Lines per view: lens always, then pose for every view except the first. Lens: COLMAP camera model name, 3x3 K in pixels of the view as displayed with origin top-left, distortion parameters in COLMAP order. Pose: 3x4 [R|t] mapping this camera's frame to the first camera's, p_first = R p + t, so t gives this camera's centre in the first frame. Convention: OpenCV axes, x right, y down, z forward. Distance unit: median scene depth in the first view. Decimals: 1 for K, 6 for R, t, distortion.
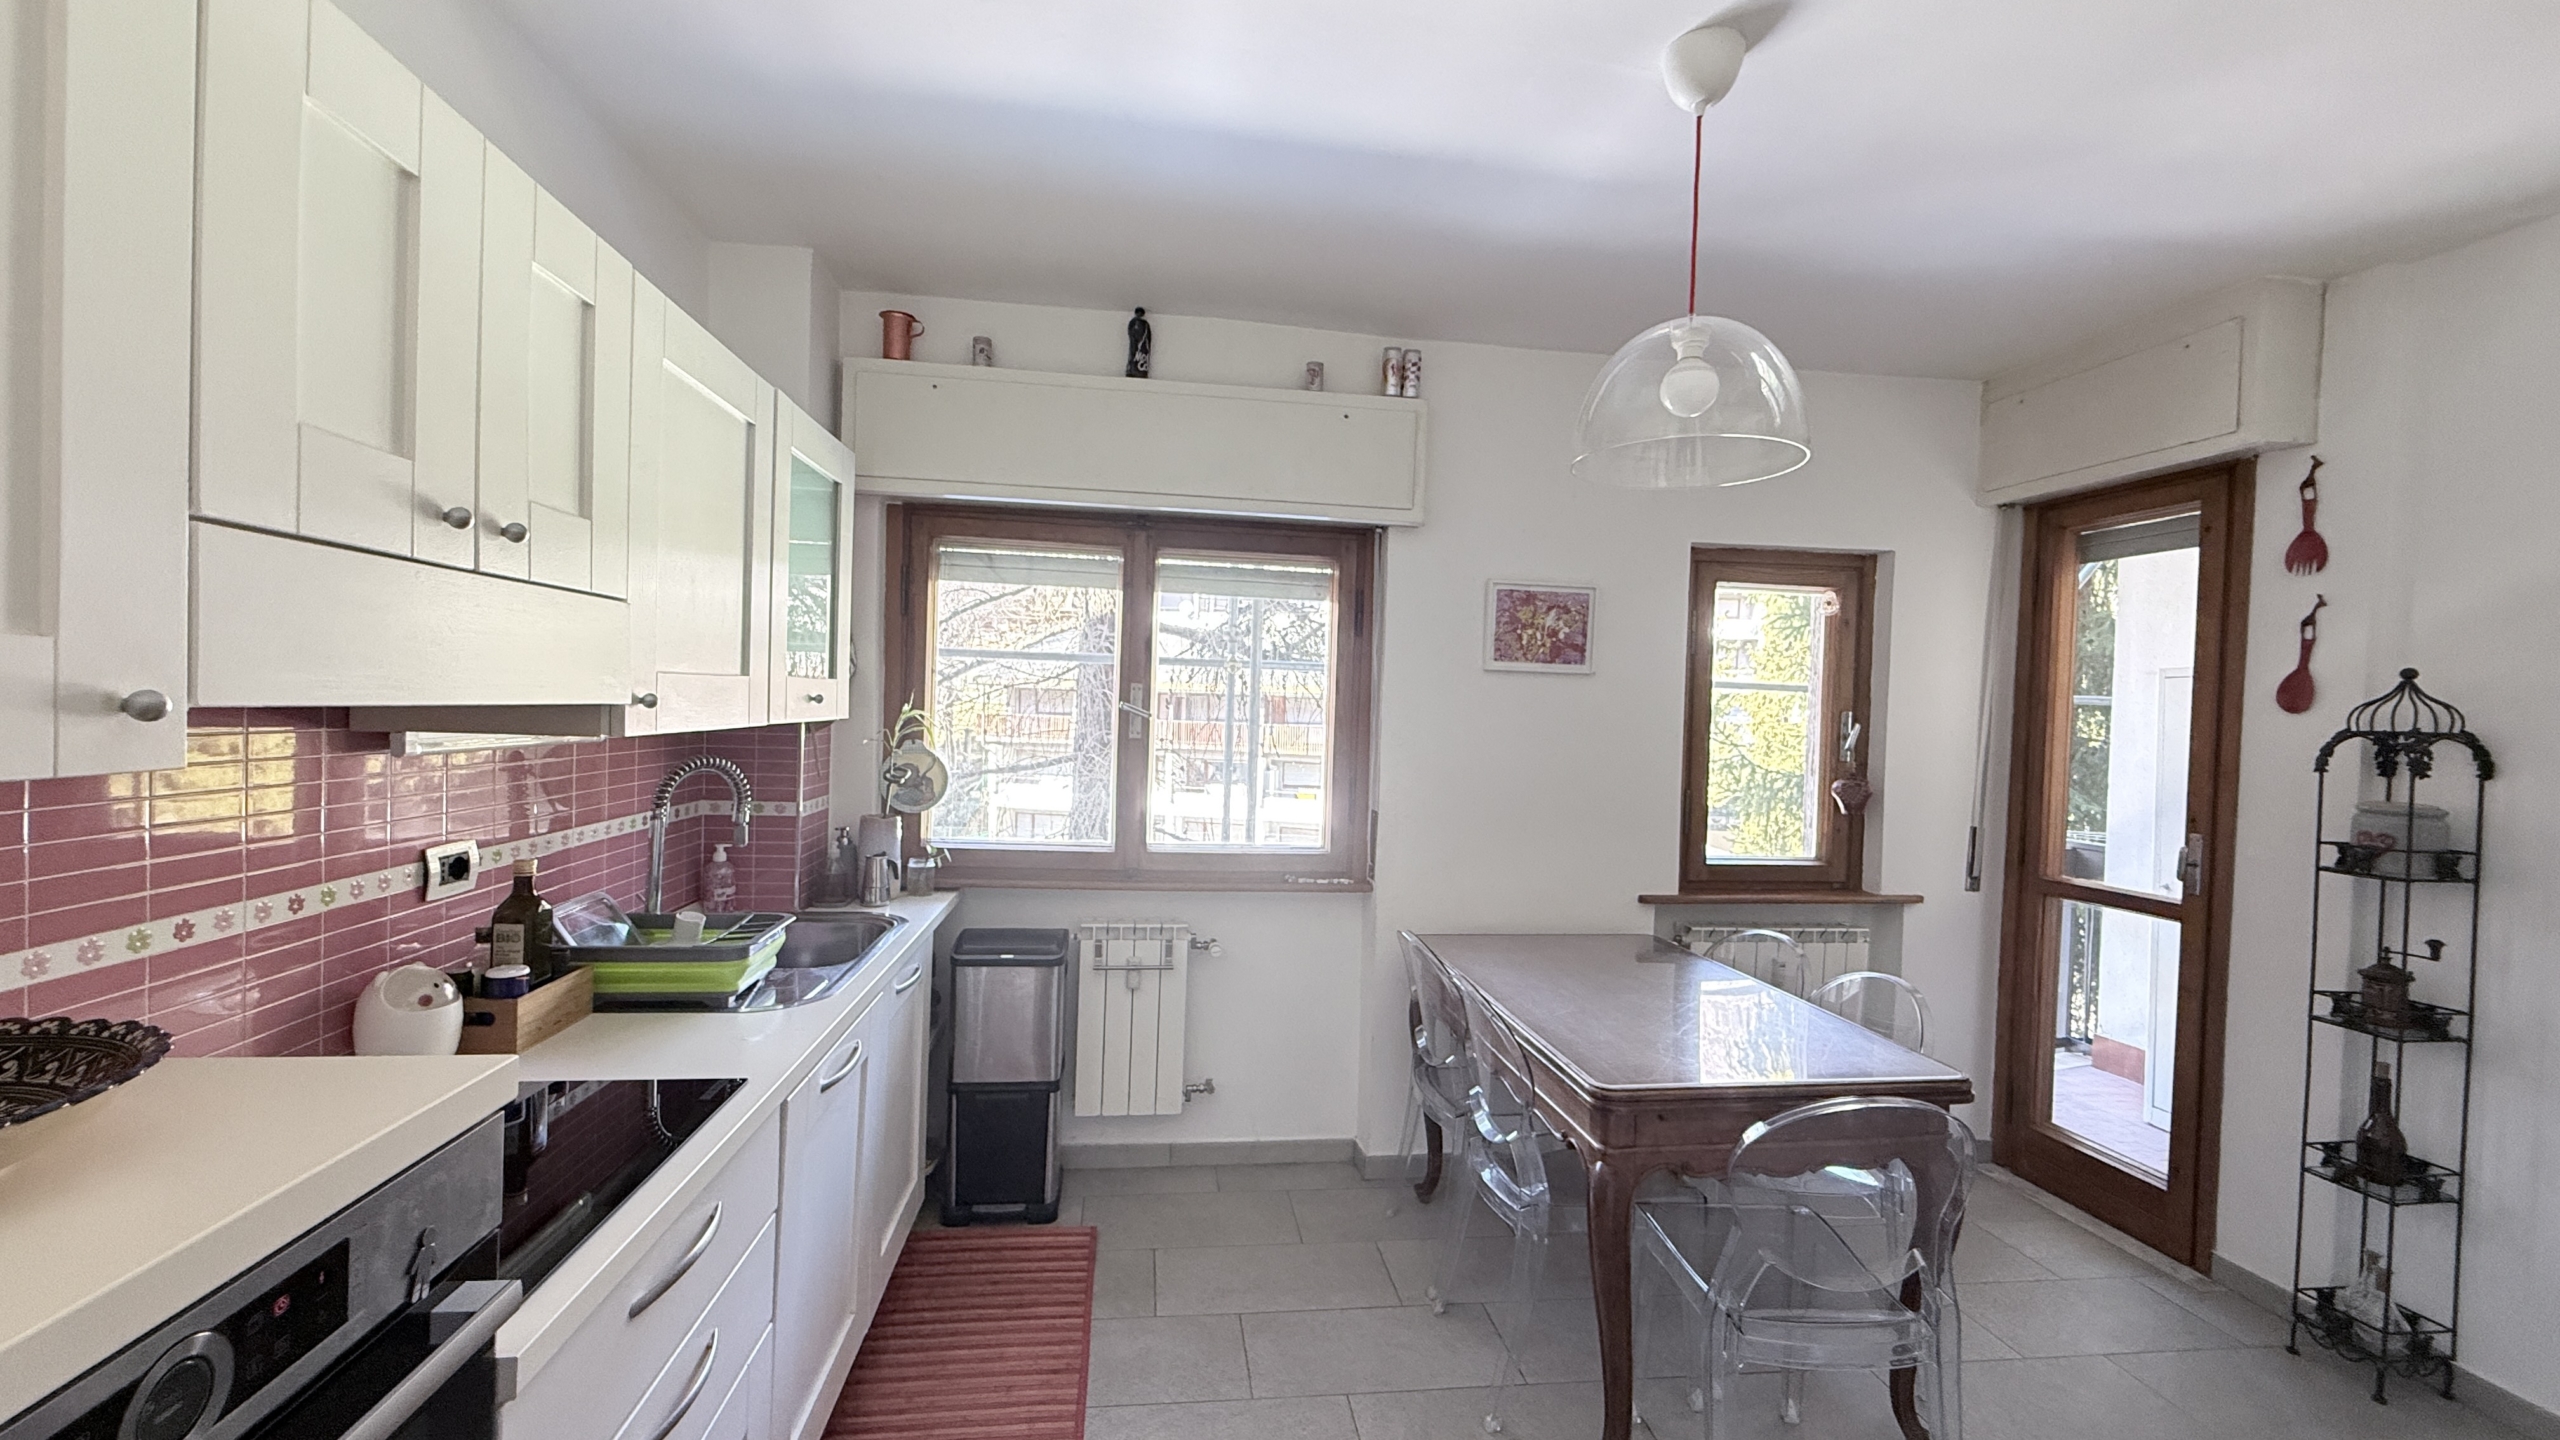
lens RADIAL K [[1017.1, 0, 1258.3], [0, 1017.1, 724.2], [0, 0, 1]] dist [-0.002784, -0.000404]
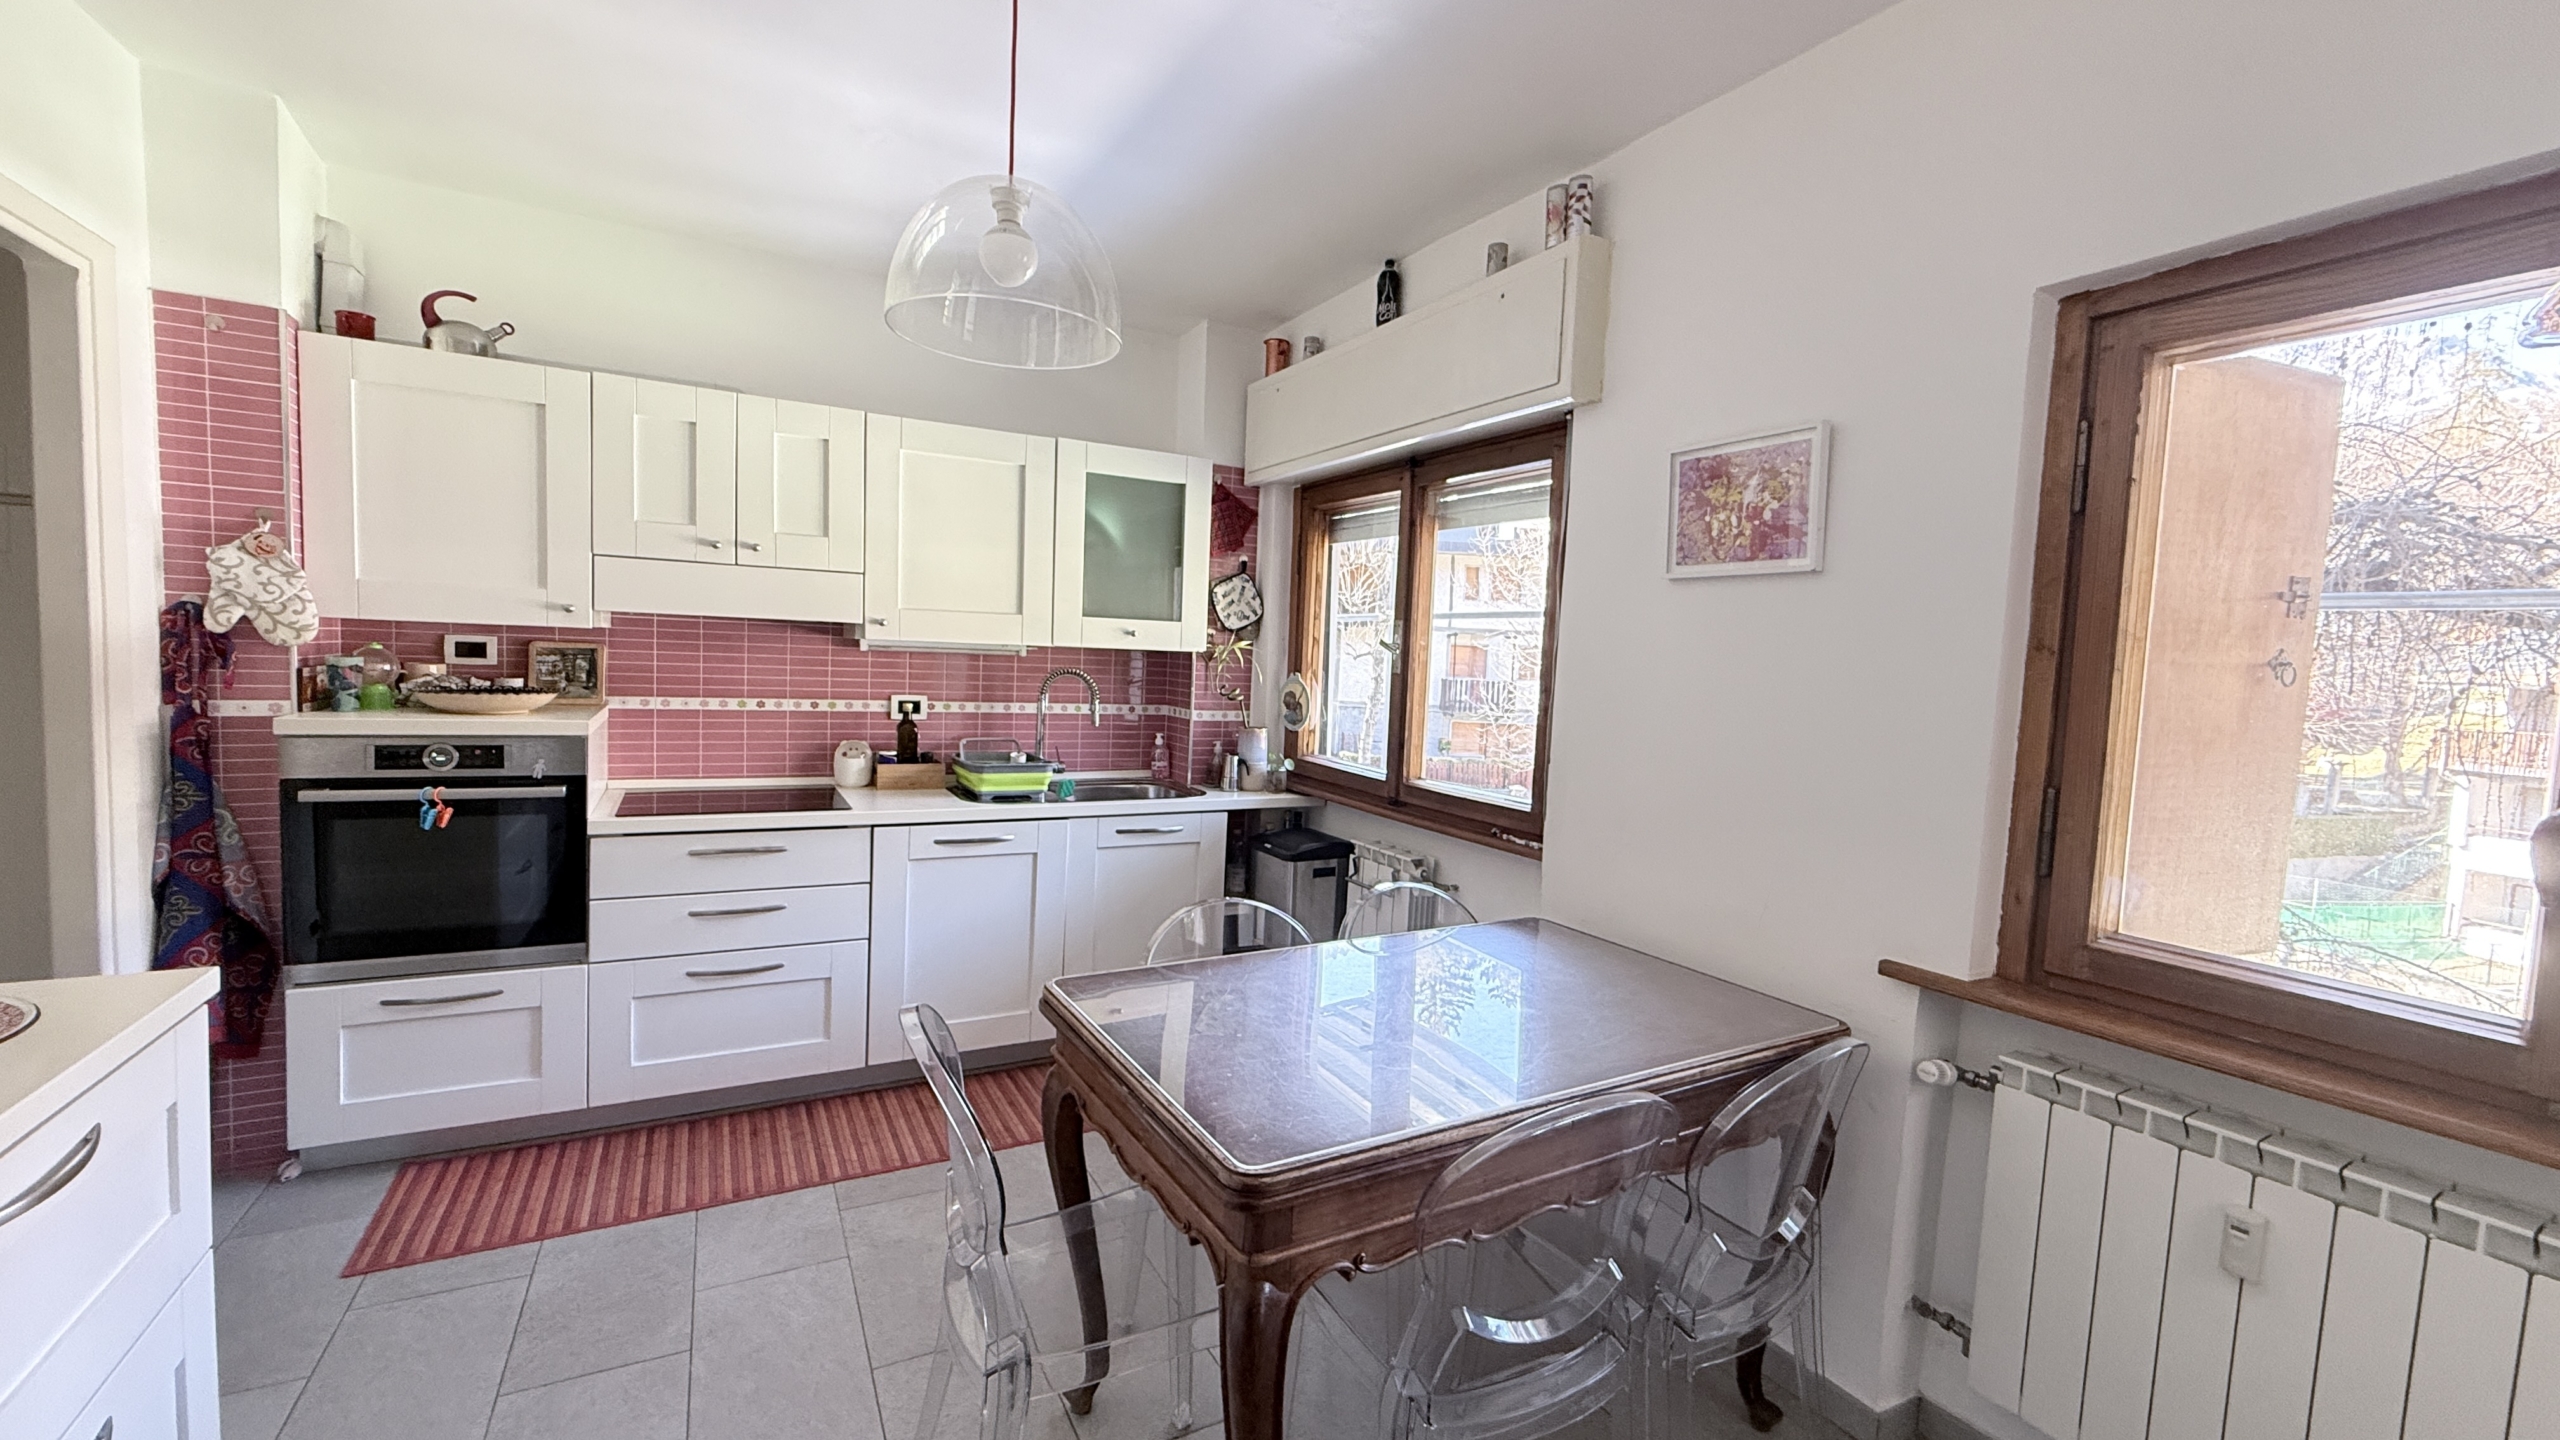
lens RADIAL K [[1017.1, 0, 1258.3], [0, 1017.1, 724.2], [0, 0, 1]] dist [-0.002784, -0.000404]
pose [[0.365387, 0.050114, -0.929506, 0.810529], [-0.048336, 0.998224, 0.034818, 0.037873], [0.929600, 0.032206, 0.367160, 0.496560]]
